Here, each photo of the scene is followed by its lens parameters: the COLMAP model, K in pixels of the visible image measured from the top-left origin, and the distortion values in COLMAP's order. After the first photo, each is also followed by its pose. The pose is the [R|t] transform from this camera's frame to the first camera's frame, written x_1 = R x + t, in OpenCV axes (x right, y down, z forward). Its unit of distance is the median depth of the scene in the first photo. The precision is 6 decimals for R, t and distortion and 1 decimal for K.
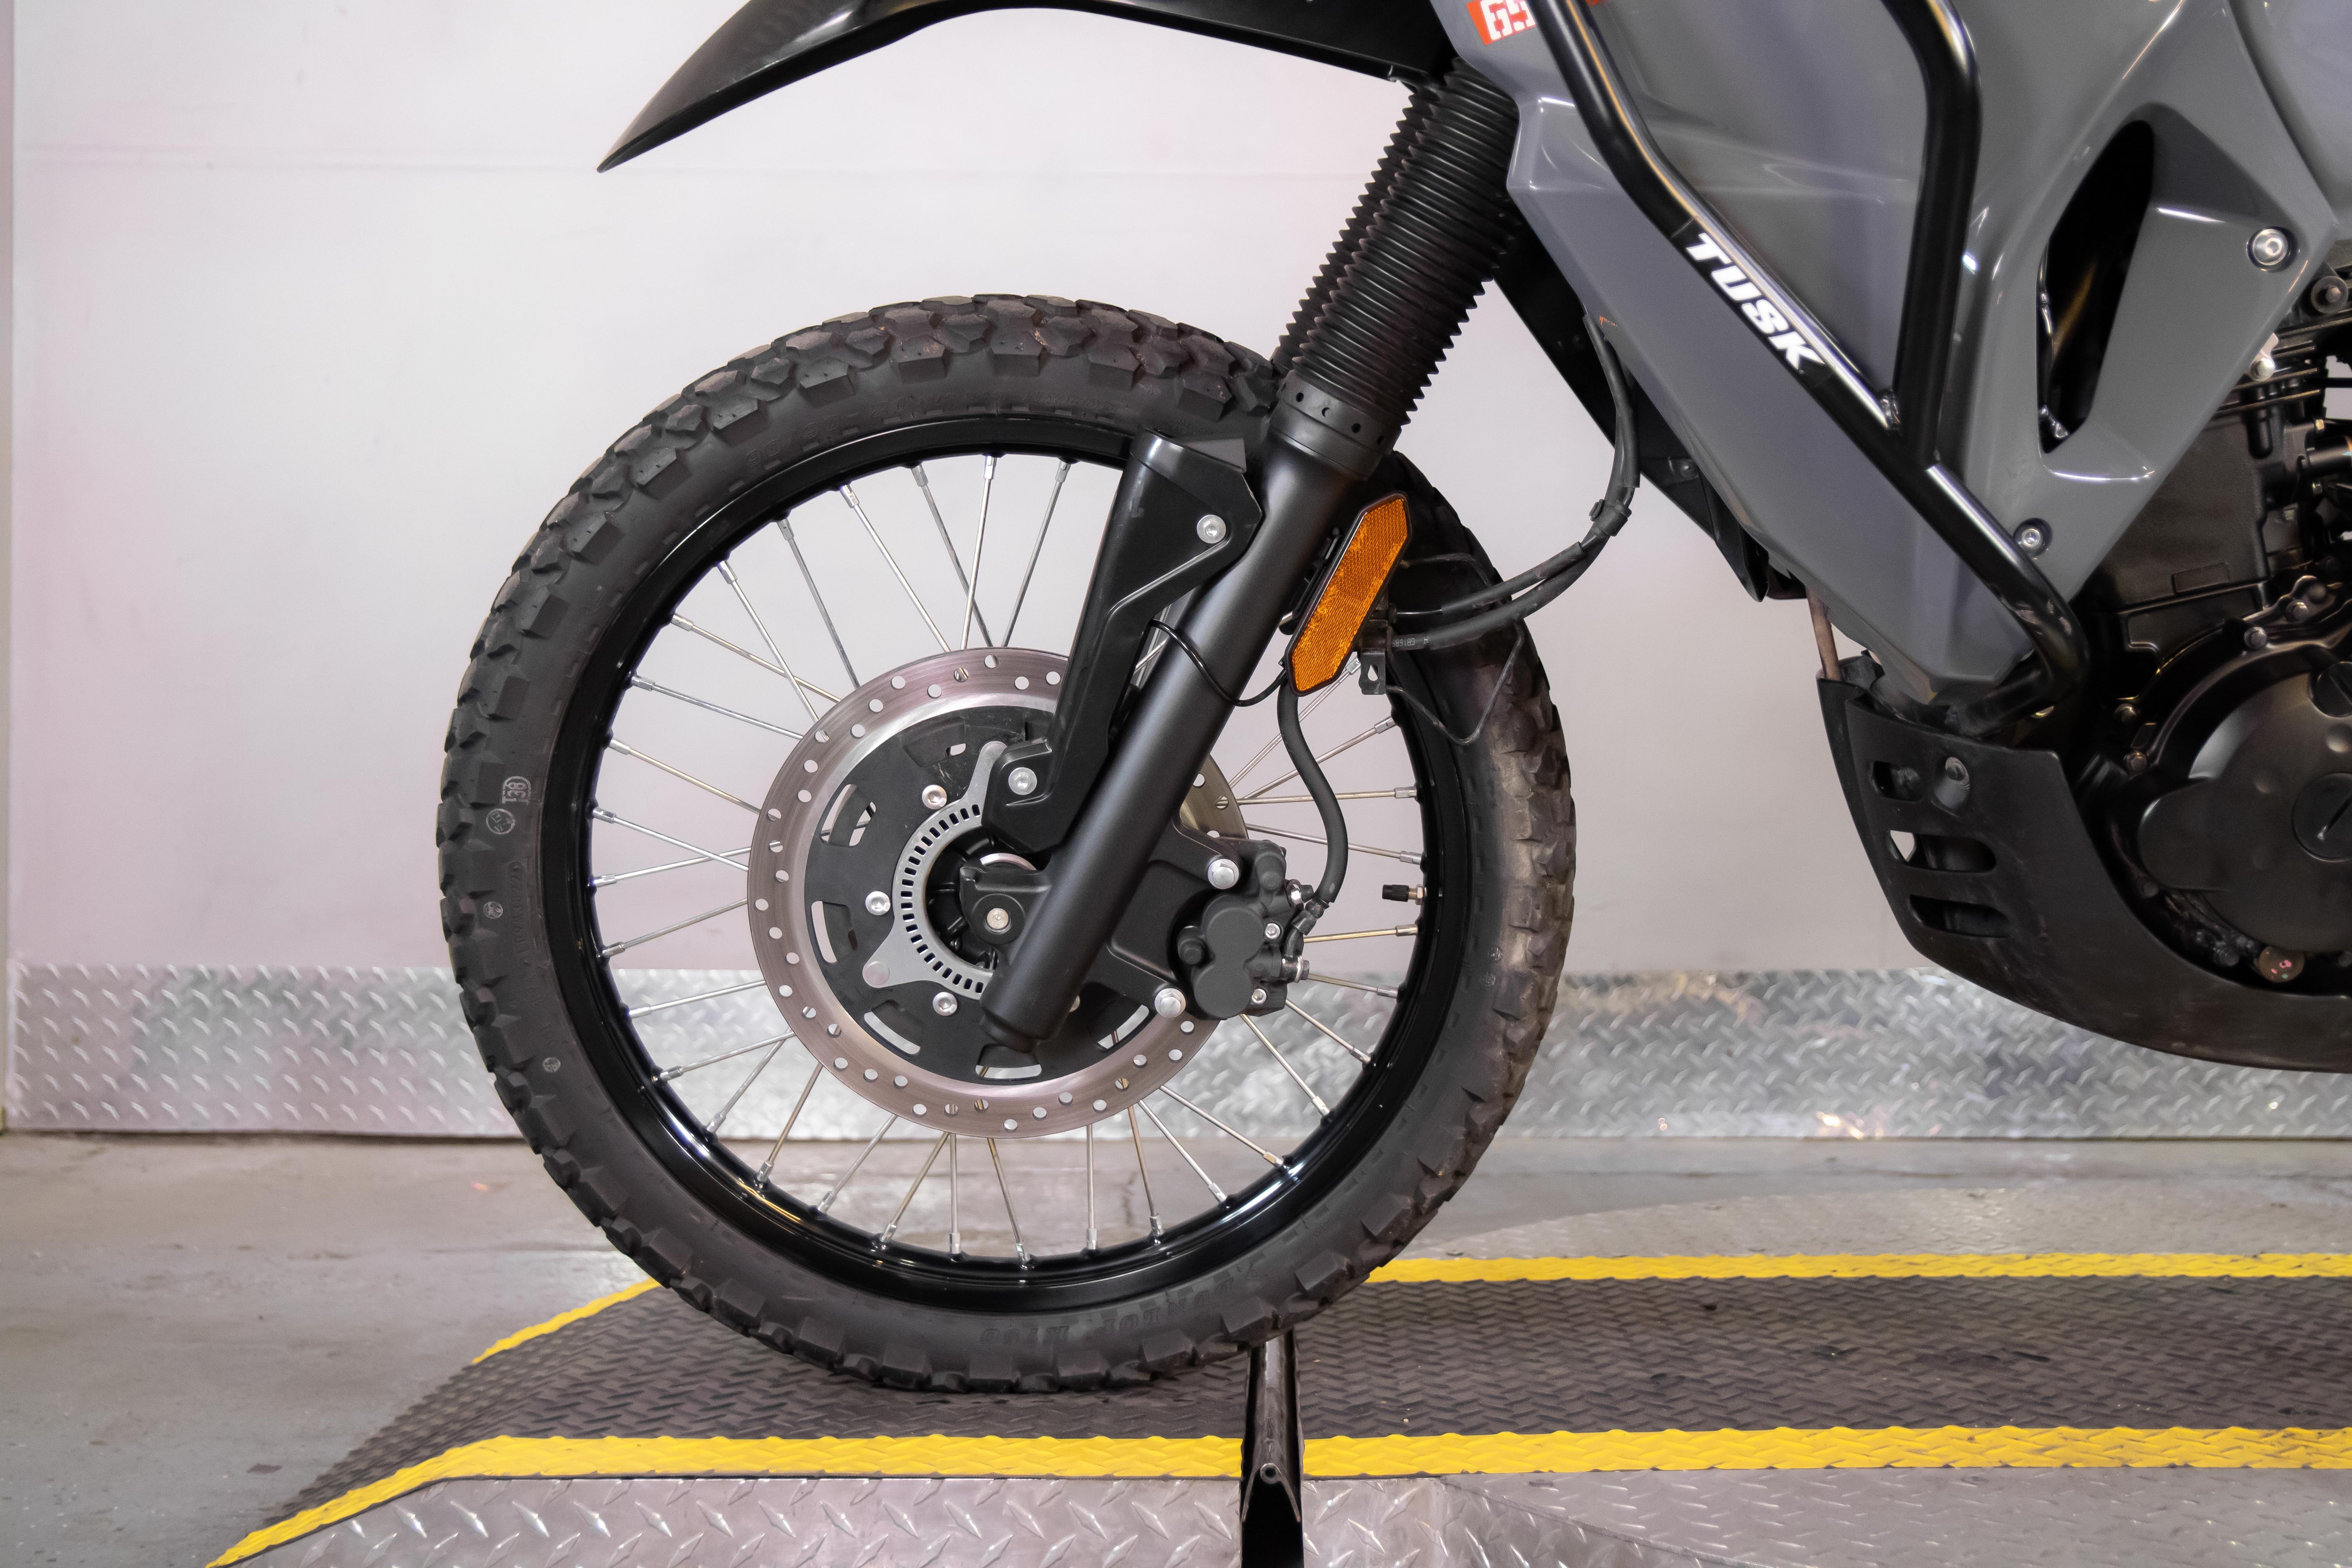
lens RADIAL K [[2663.5, 0, 1172.3], [0, 2663.5, 776.6], [0, 0, 1]] dist [0.012003, 0.000000]
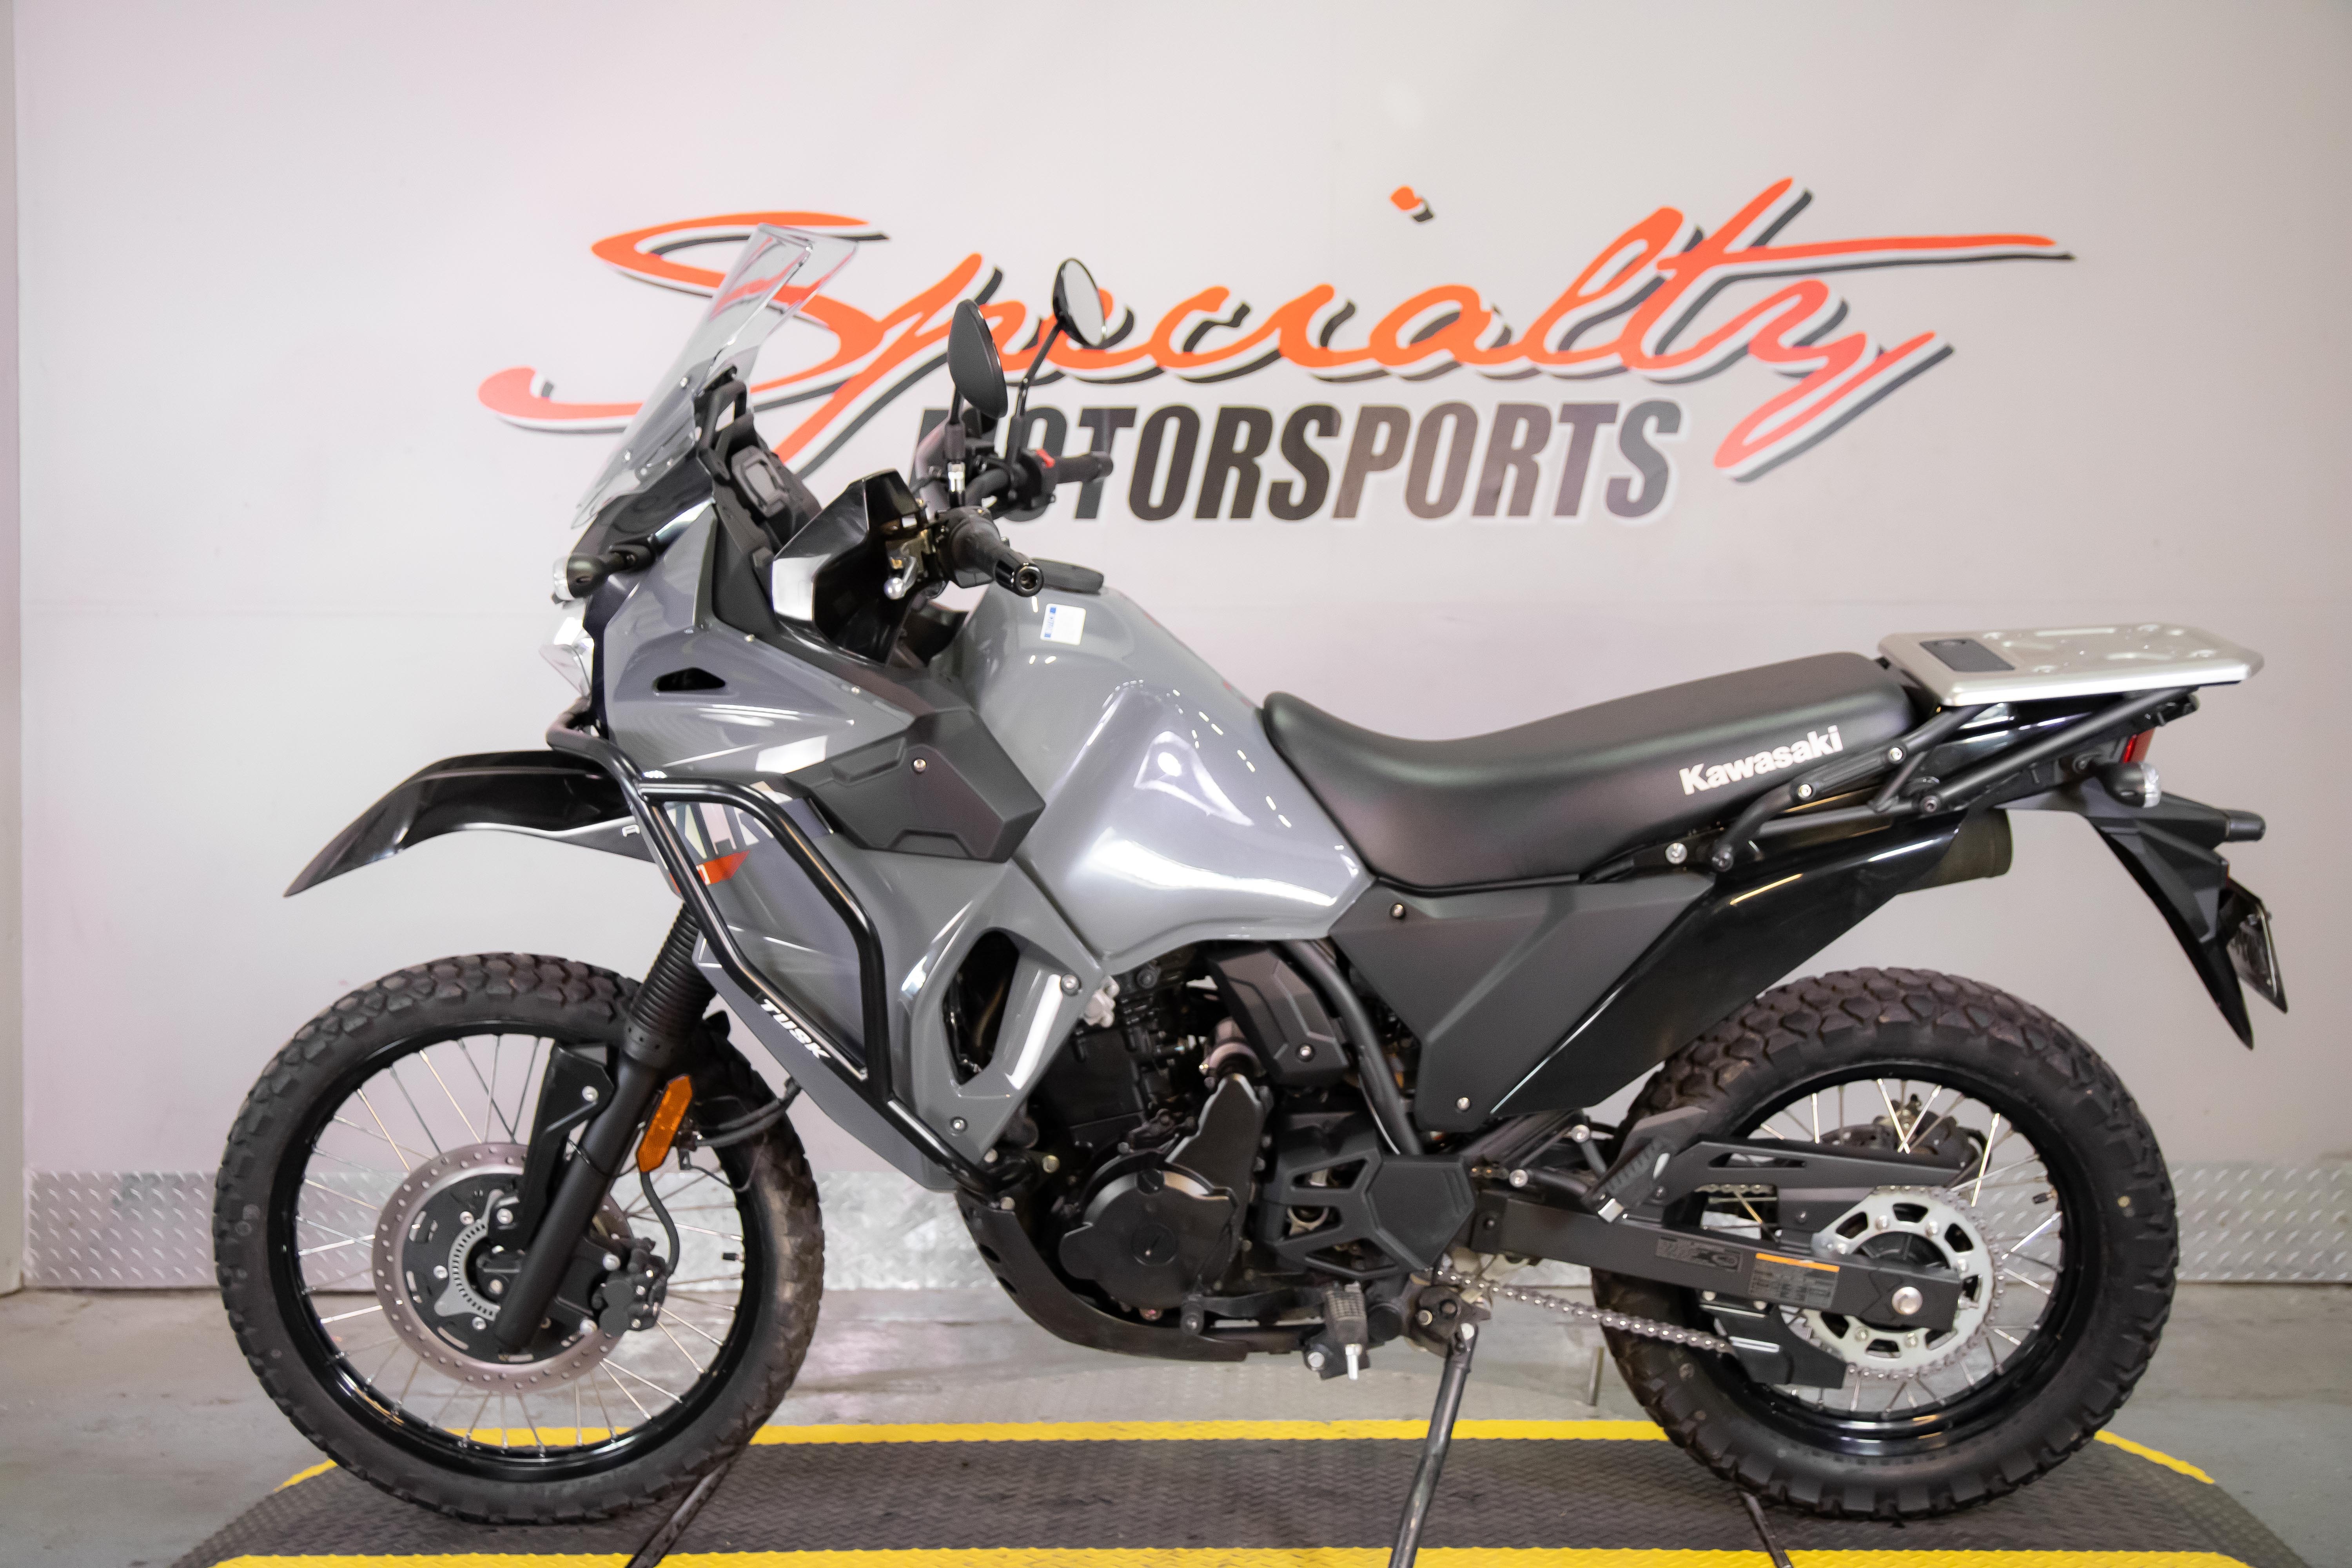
lens RADIAL K [[2663.5, 0, 1174.6], [0, 2663.5, 775.8], [0, 0, 1]] dist [0.012003, 0.000000]
pose [[0.999663, -0.009408, -0.024184, 0.452610], [0.009681, 0.999891, 0.011190, -0.316415], [0.024076, -0.011420, 0.999645, -0.861897]]
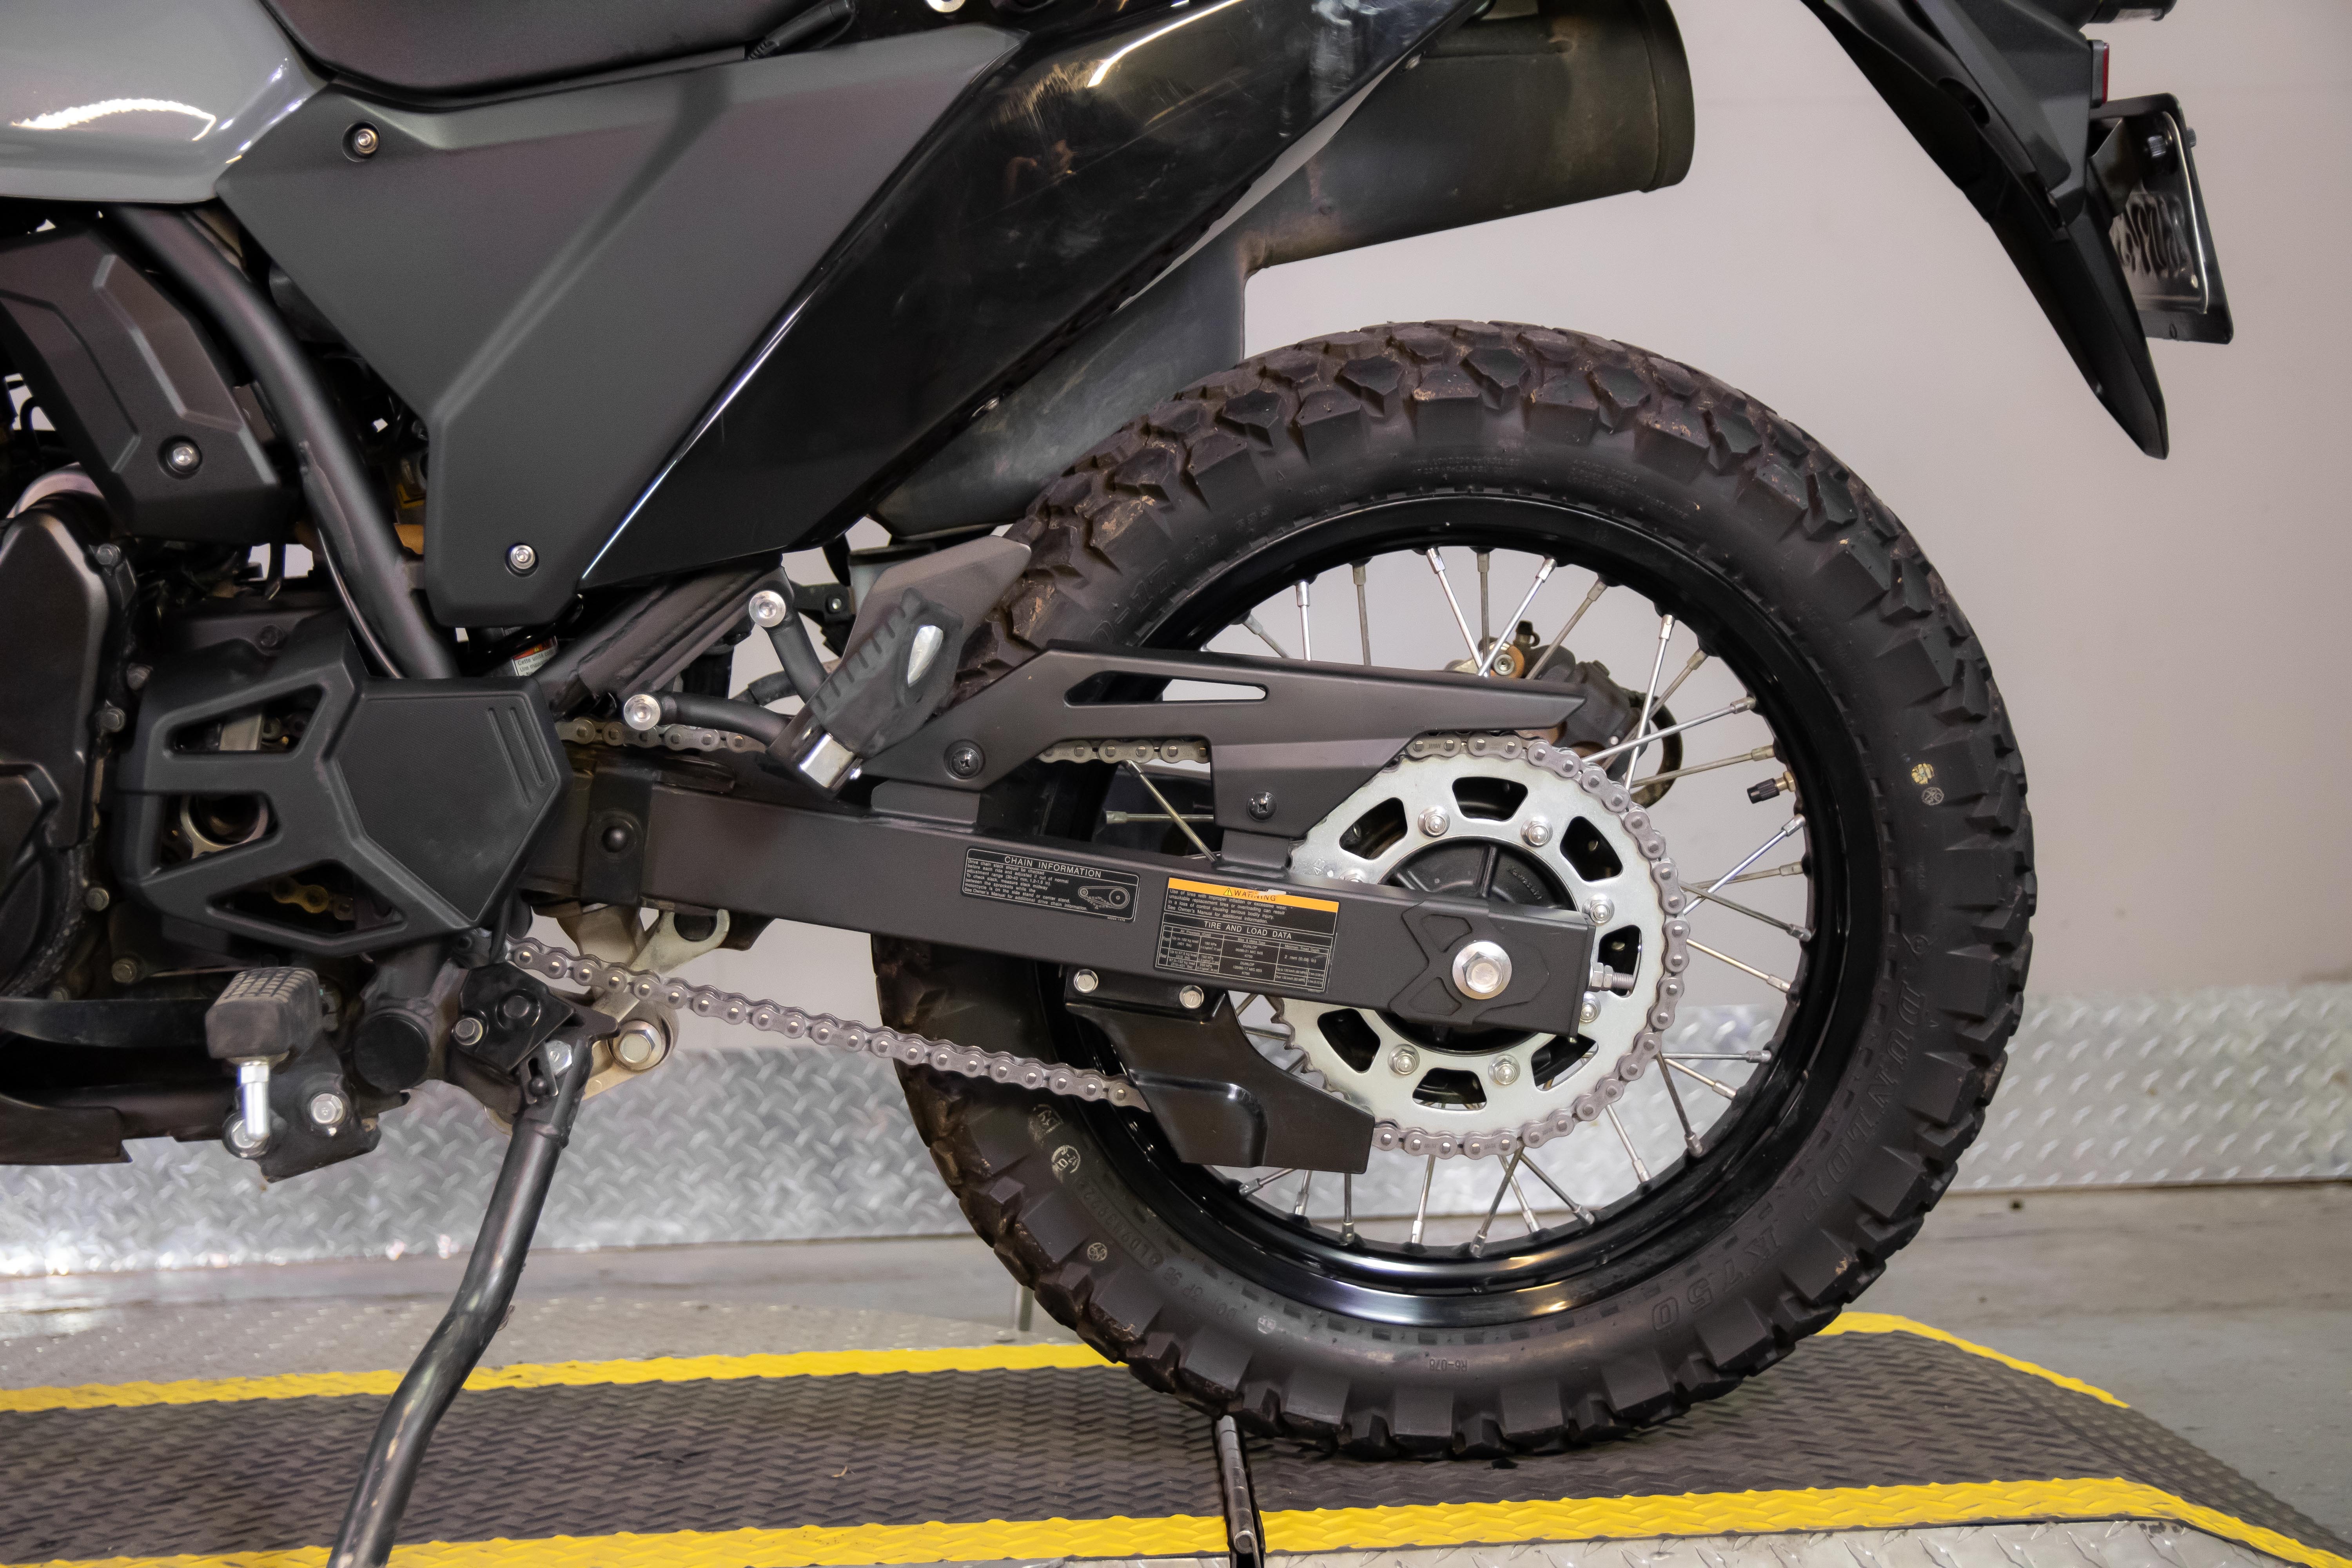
lens RADIAL K [[3221.9, 0, 1150.3], [0, 3221.9, 777.6], [0, 0, 1]] dist [0.036428, 0.000000]
pose [[0.998604, -0.030564, 0.043071, 0.745046], [0.031233, 0.999400, -0.014939, 0.008028], [-0.042588, 0.016264, 0.998960, -0.109495]]
